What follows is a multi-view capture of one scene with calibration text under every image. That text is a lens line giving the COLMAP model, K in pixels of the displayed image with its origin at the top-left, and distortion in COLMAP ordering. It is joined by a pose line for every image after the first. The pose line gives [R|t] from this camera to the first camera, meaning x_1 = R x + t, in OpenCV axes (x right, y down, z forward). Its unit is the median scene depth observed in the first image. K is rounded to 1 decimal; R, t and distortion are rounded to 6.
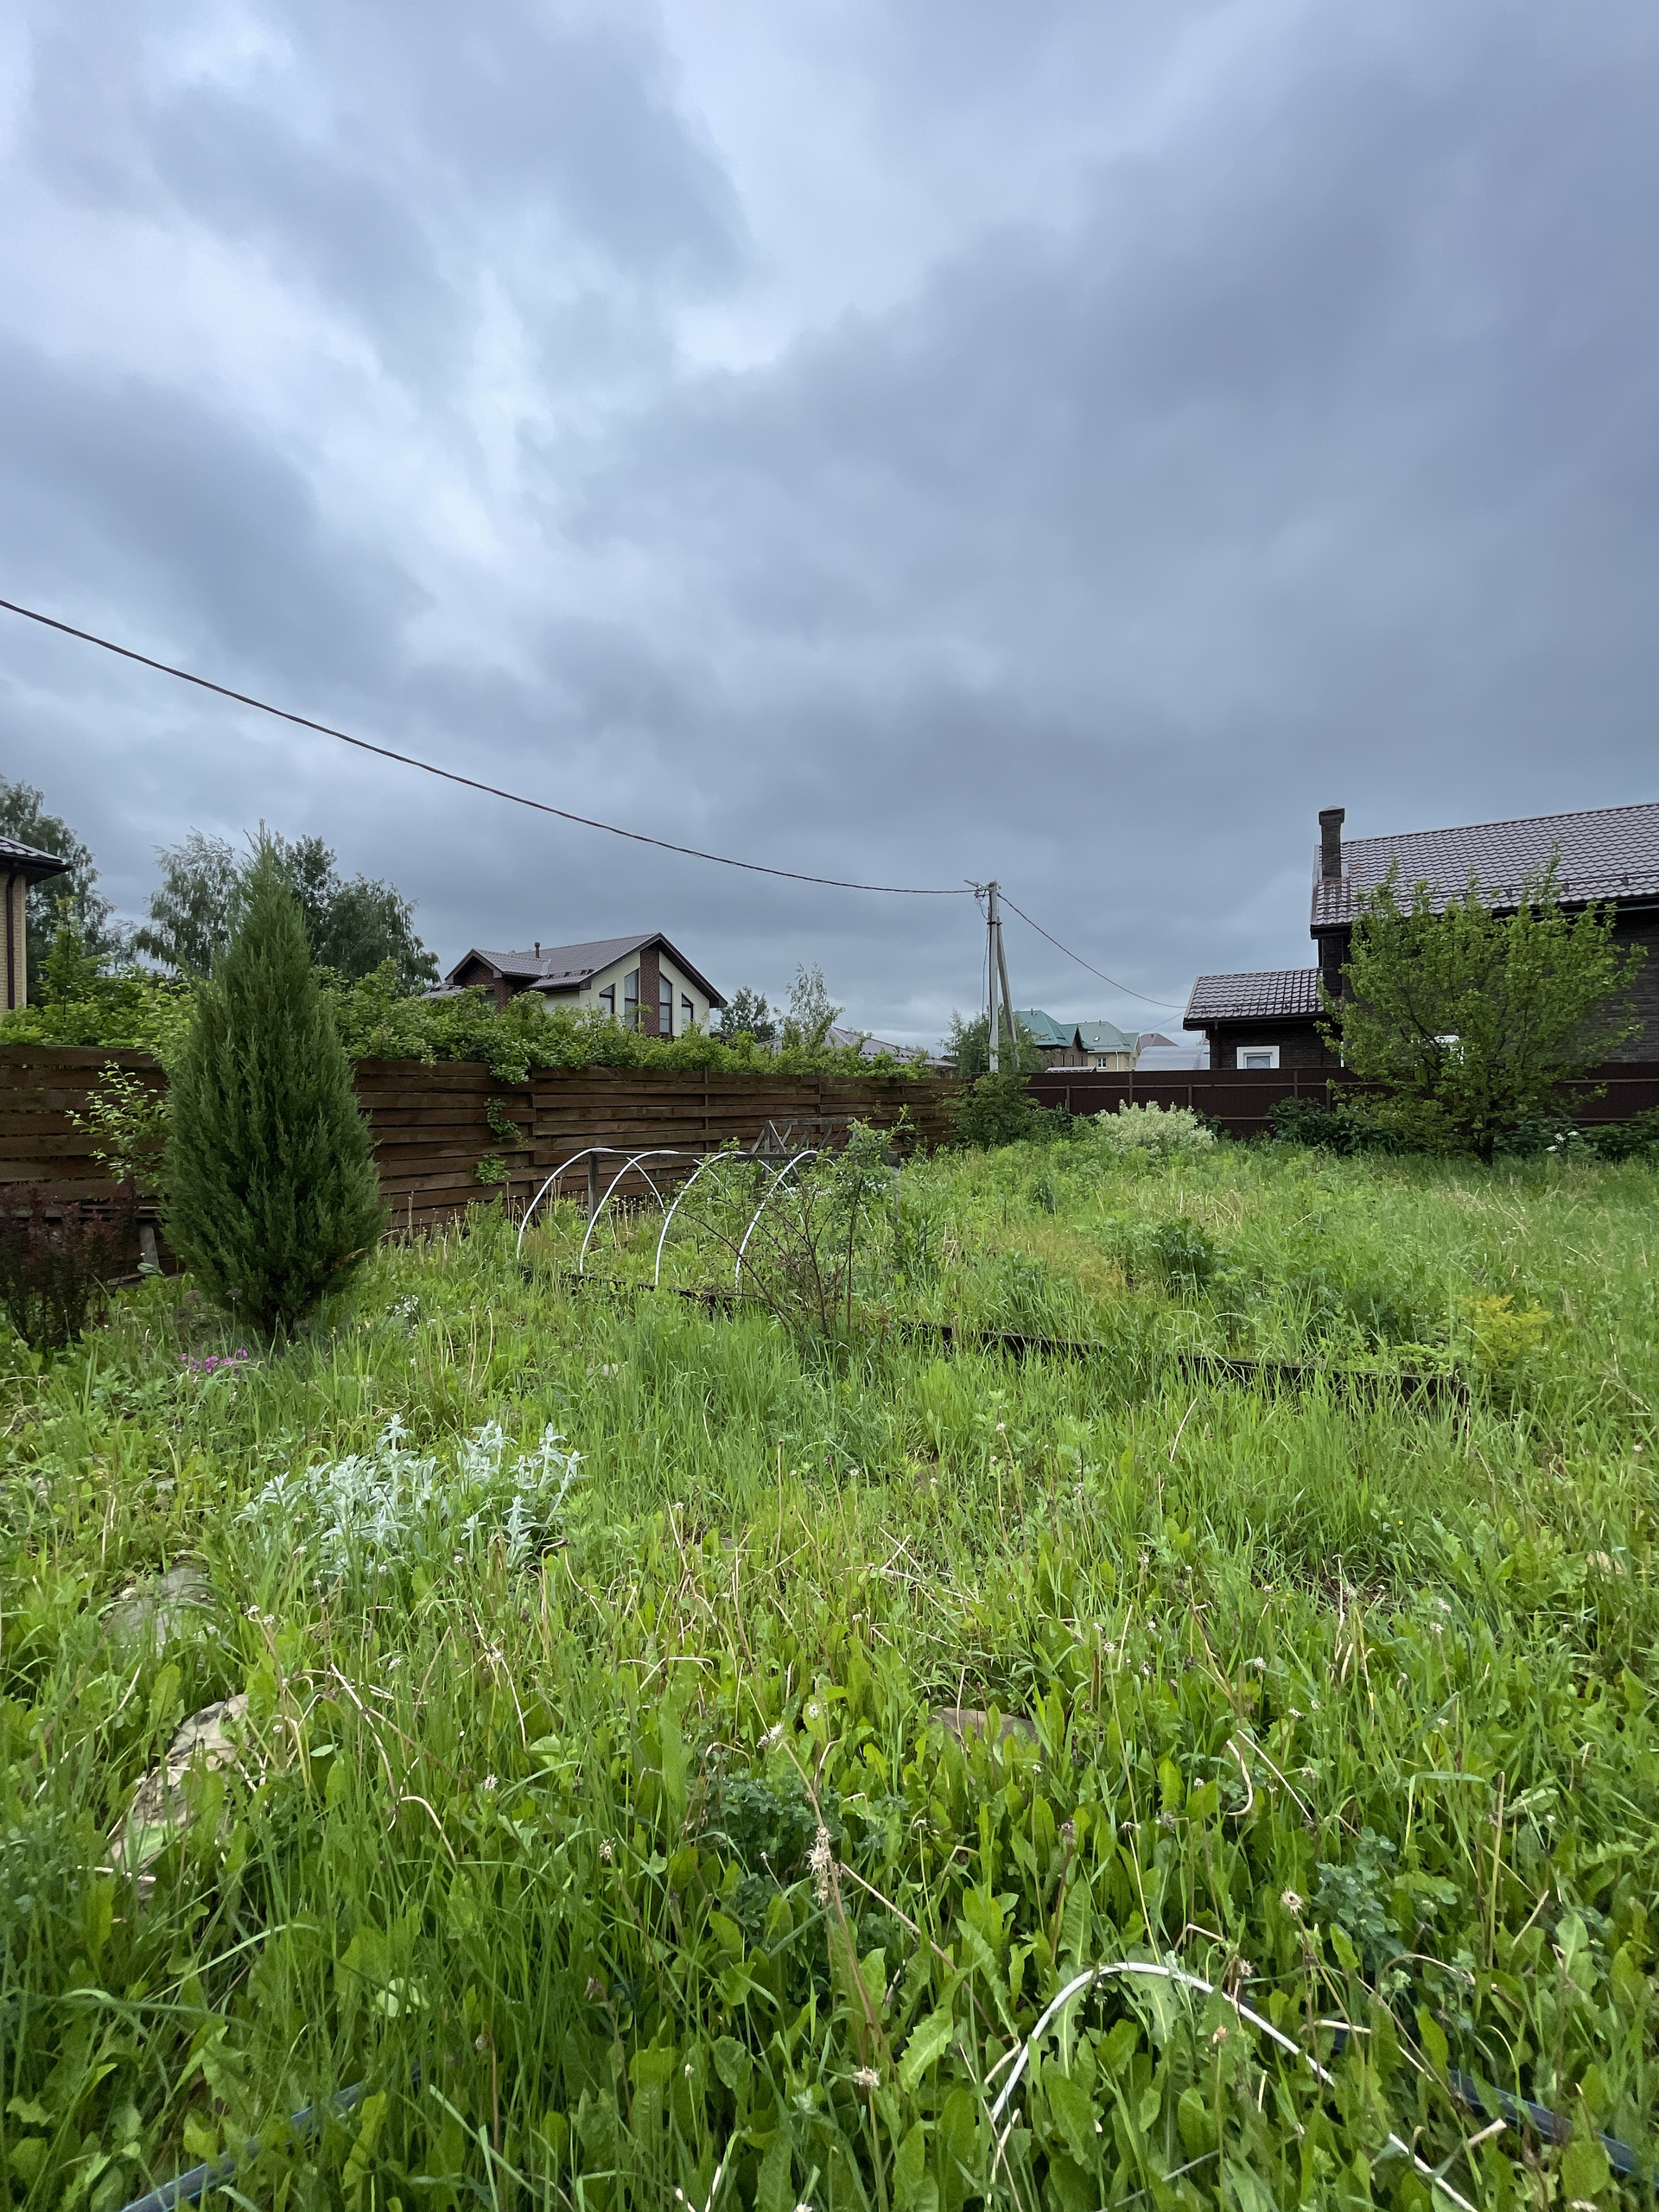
lens RADIAL K [[893.4, 0, 828.5], [0, 893.4, 1099.9], [0, 0, 1]] dist [-0.000478, -0.000262]
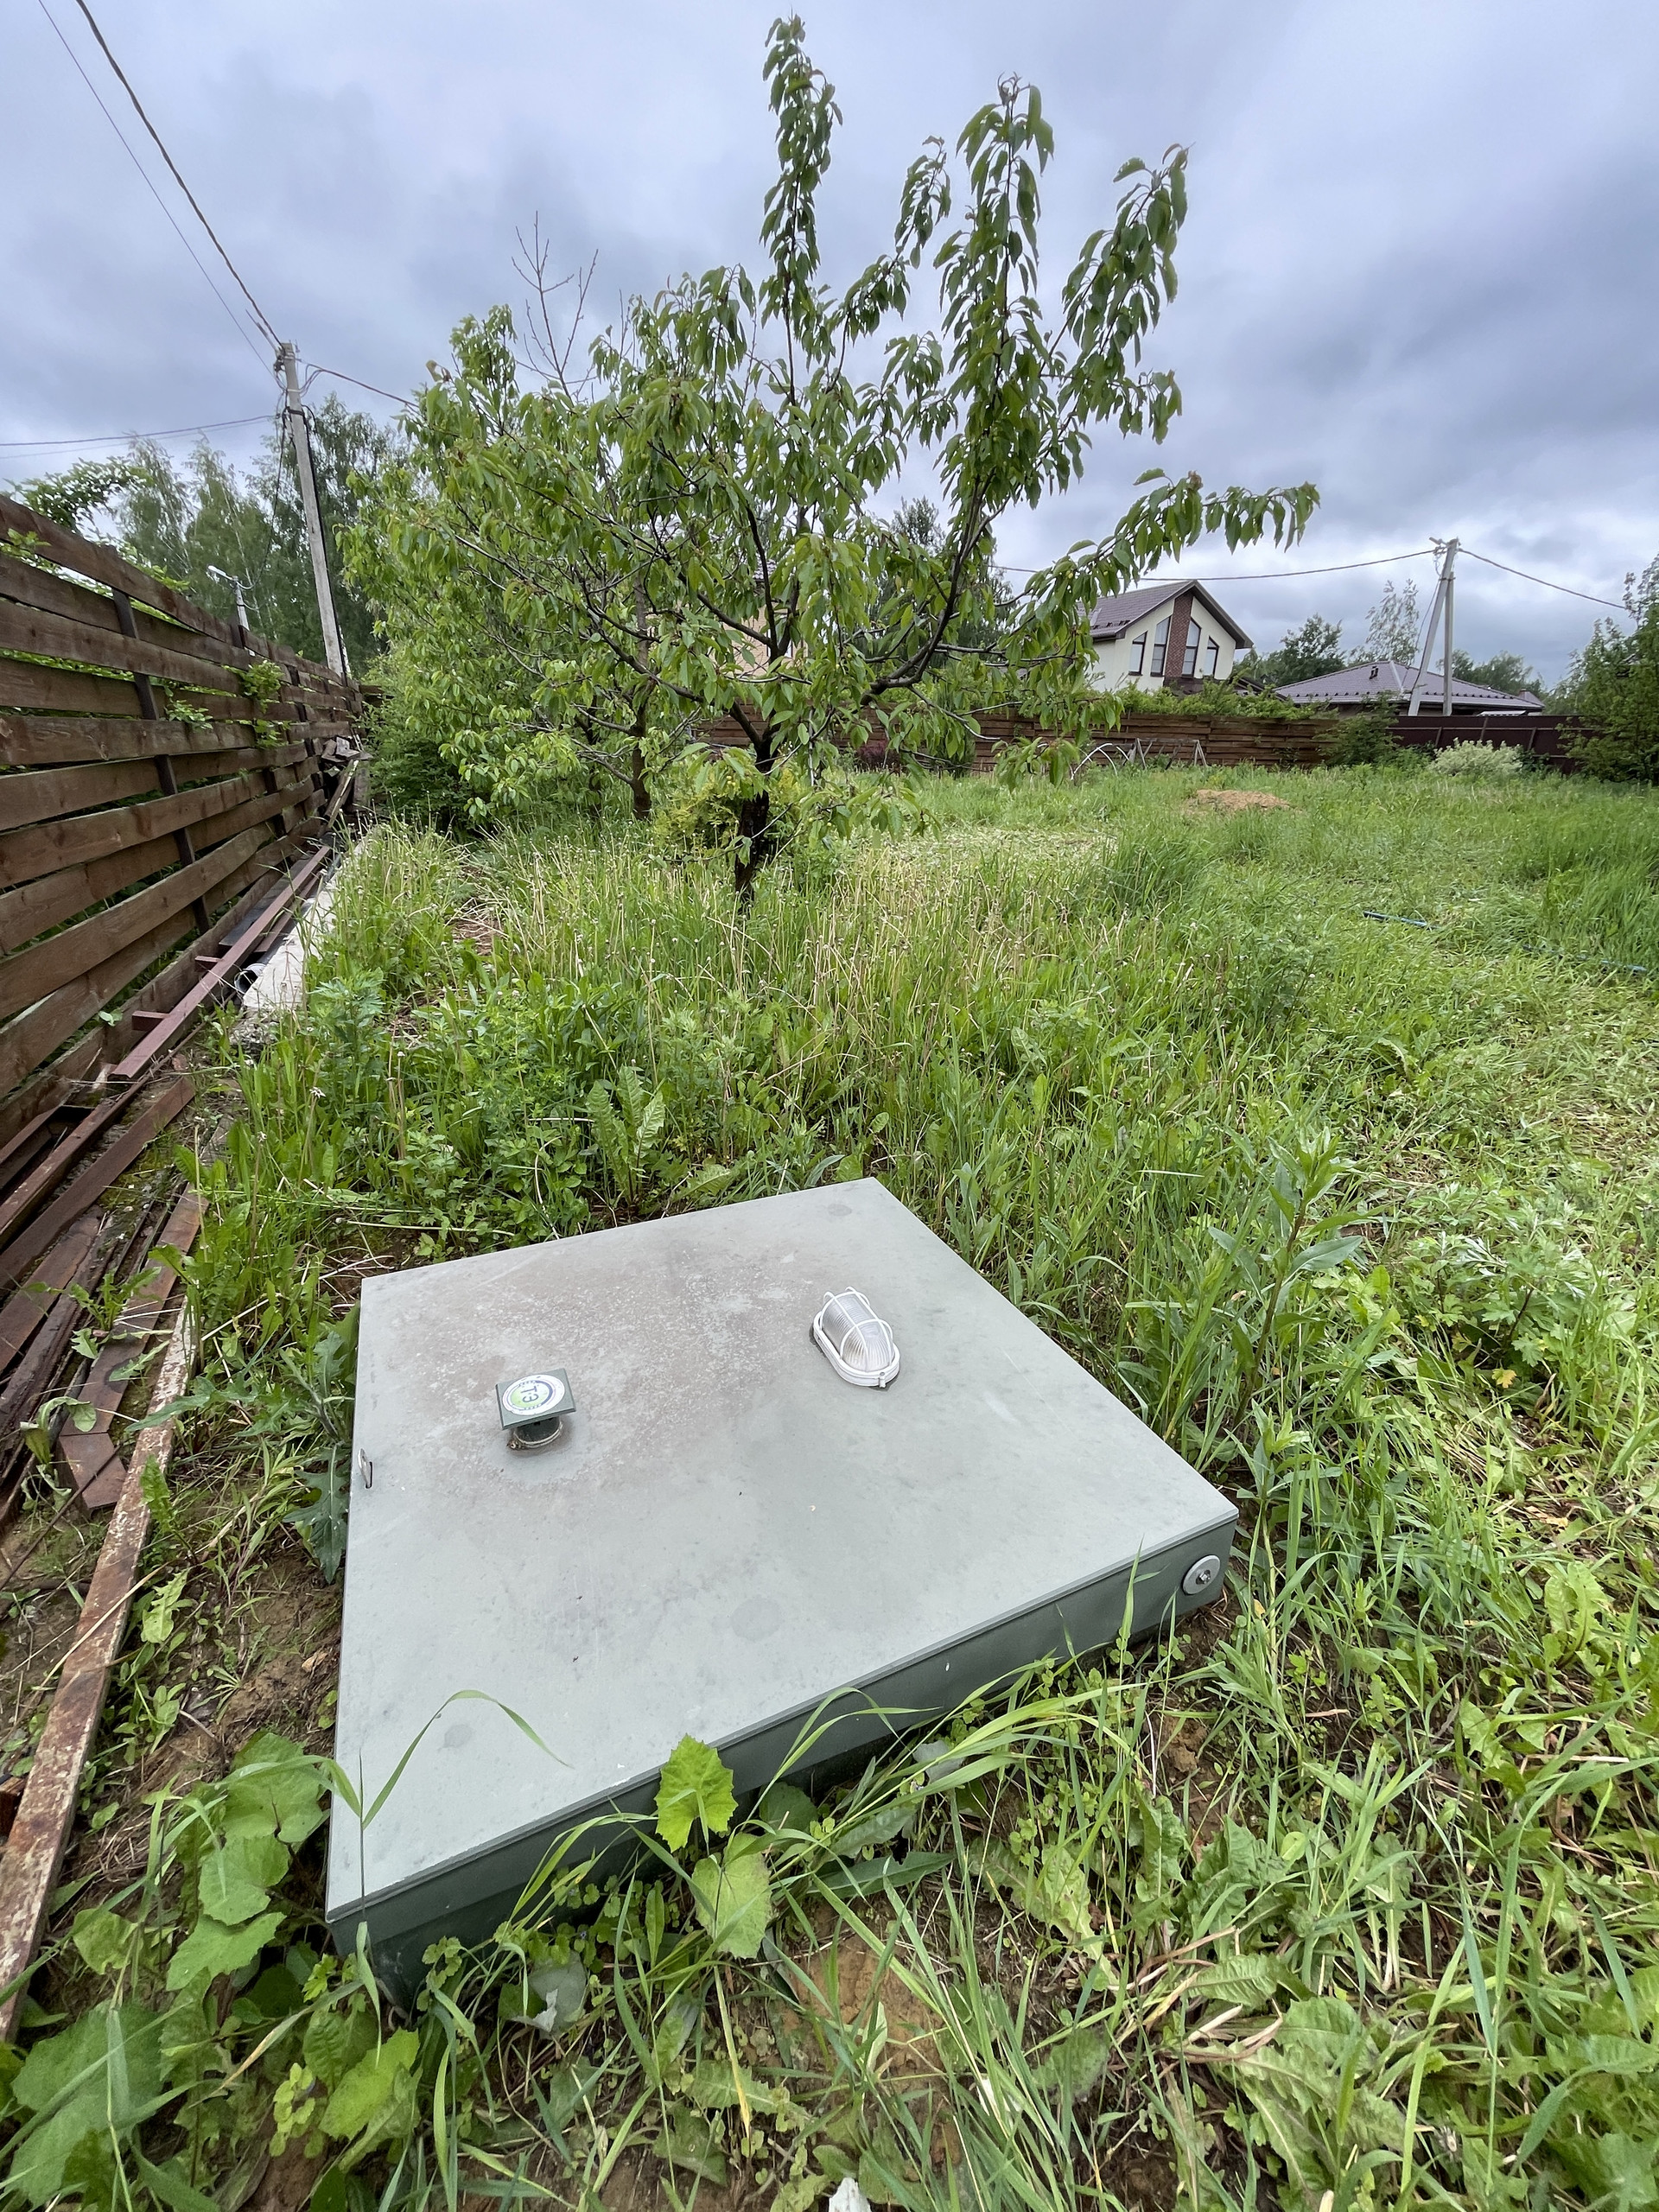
lens RADIAL K [[893.4, 0, 828.5], [0, 893.4, 1099.9], [0, 0, 1]] dist [-0.000478, -0.000262]
pose [[0.826580, 0.233090, -0.512283, 0.171160], [-0.025667, 0.924874, 0.379406, 0.008359], [0.562233, -0.300461, 0.770466, -0.361221]]
